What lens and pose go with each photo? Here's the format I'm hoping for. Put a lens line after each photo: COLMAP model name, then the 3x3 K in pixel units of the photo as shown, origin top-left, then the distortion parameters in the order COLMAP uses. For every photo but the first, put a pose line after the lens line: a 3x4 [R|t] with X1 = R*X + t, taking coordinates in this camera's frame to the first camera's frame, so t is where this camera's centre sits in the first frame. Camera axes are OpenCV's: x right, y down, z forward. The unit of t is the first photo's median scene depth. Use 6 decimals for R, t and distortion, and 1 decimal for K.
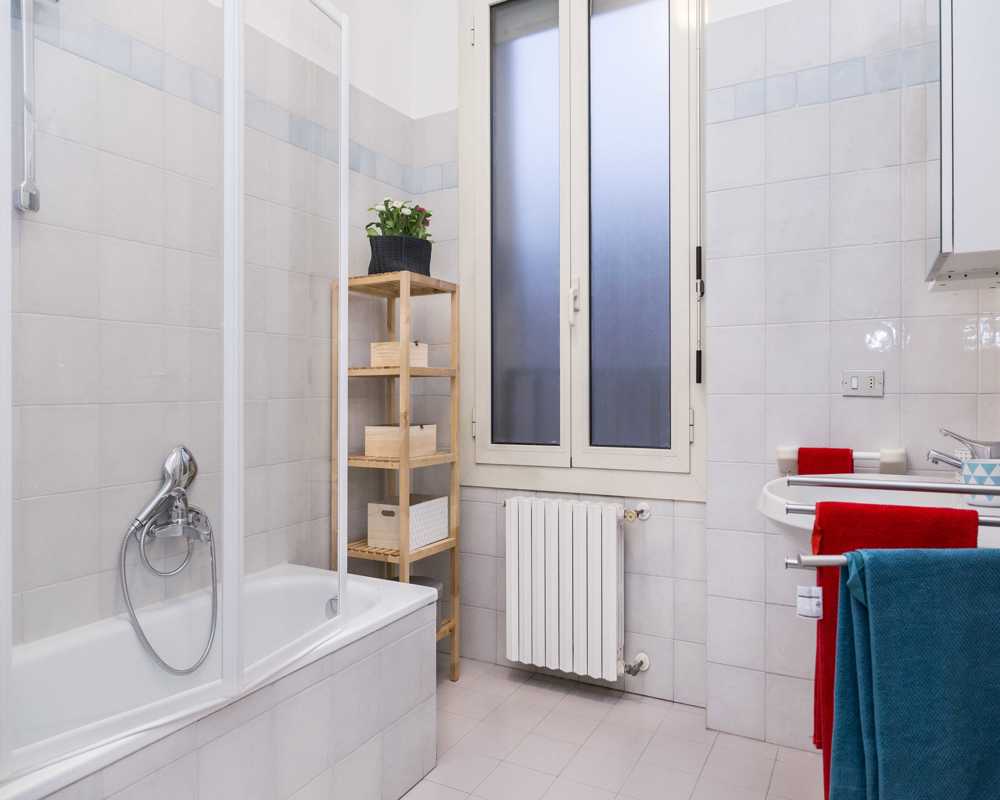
lens RADIAL K [[667.4, 0, 512.9], [0, 667.4, 375.6], [0, 0, 1]] dist [0.001828, 0.001749]
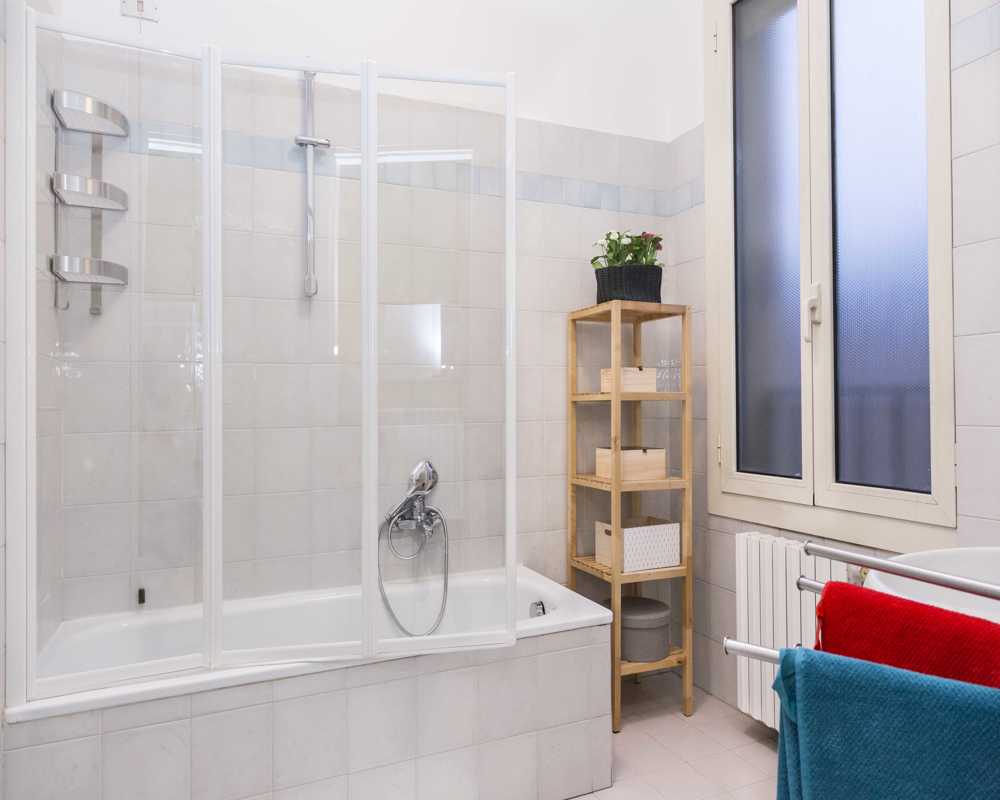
lens RADIAL K [[667.4, 0, 512.9], [0, 667.4, 375.6], [0, 0, 1]] dist [0.001828, 0.001749]
pose [[0.777784, -0.025557, -0.628012, 0.344677], [0.015539, 0.999649, -0.021435, -0.018670], [0.628340, 0.006913, 0.777908, 0.088664]]
